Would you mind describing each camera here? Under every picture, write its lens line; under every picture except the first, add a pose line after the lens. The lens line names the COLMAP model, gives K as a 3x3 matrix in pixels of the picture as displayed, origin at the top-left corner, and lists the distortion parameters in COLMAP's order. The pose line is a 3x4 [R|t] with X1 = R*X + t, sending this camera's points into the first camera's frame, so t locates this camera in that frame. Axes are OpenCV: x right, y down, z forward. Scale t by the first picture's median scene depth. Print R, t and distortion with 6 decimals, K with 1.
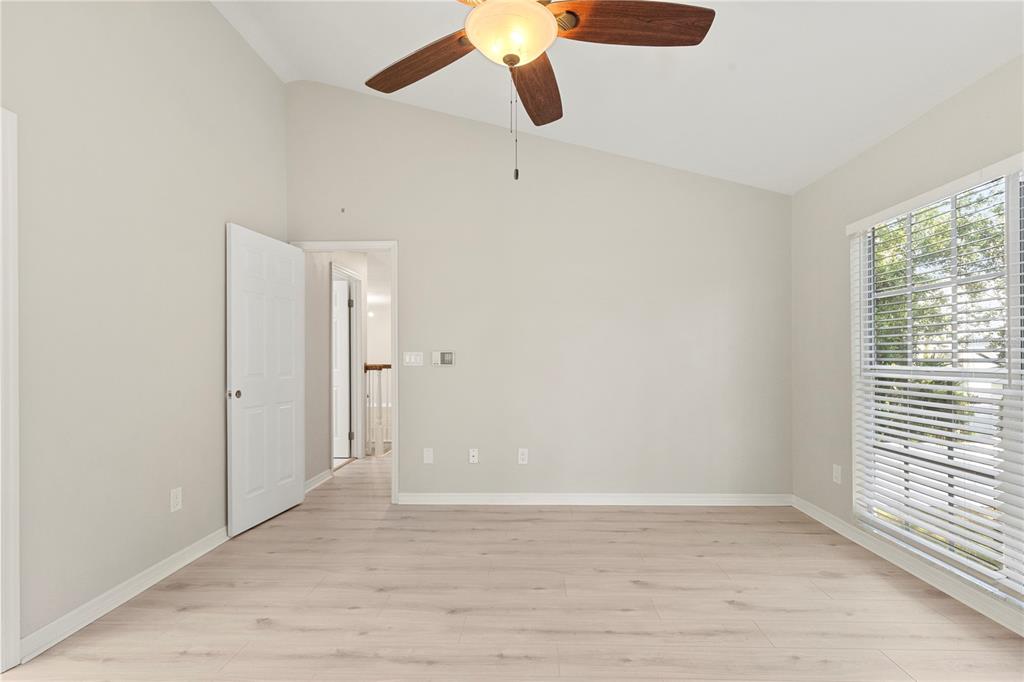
lens RADIAL K [[460.7, 0, 516.1], [0, 460.7, 350.5], [0, 0, 1]] dist [0.000485, -0.001339]
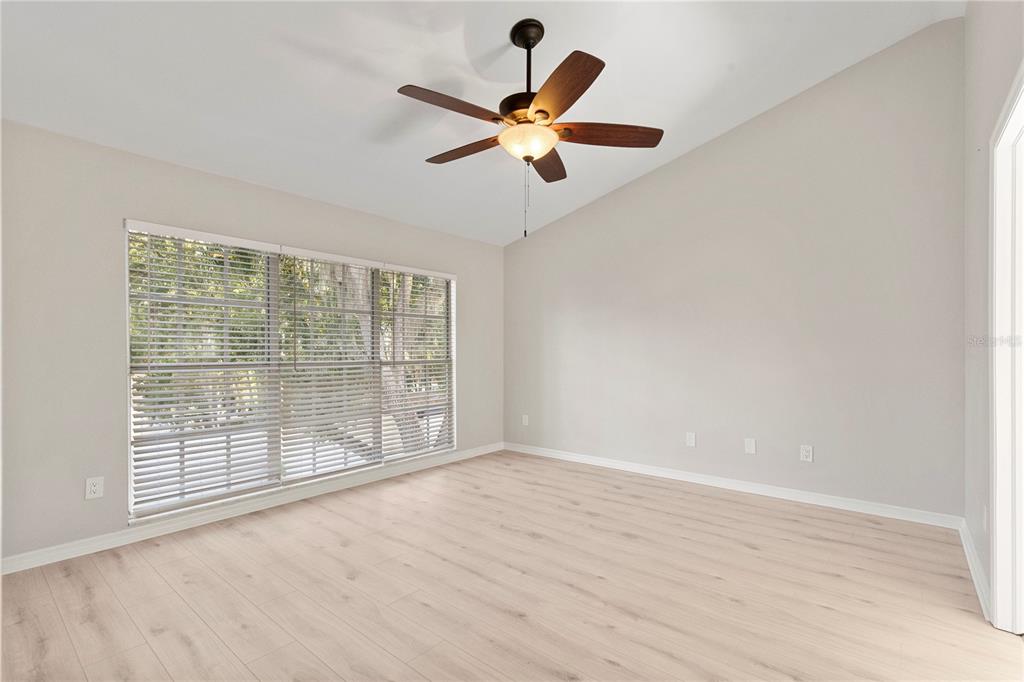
lens RADIAL K [[460.7, 0, 520.9], [0, 460.7, 346.6], [0, 0, 1]] dist [0.000485, -0.001339]
pose [[-0.784006, 0.009757, 0.620677, -0.735785], [-0.000372, 0.999869, -0.016187, 0.013062], [-0.620754, -0.012921, -0.783899, 1.744825]]
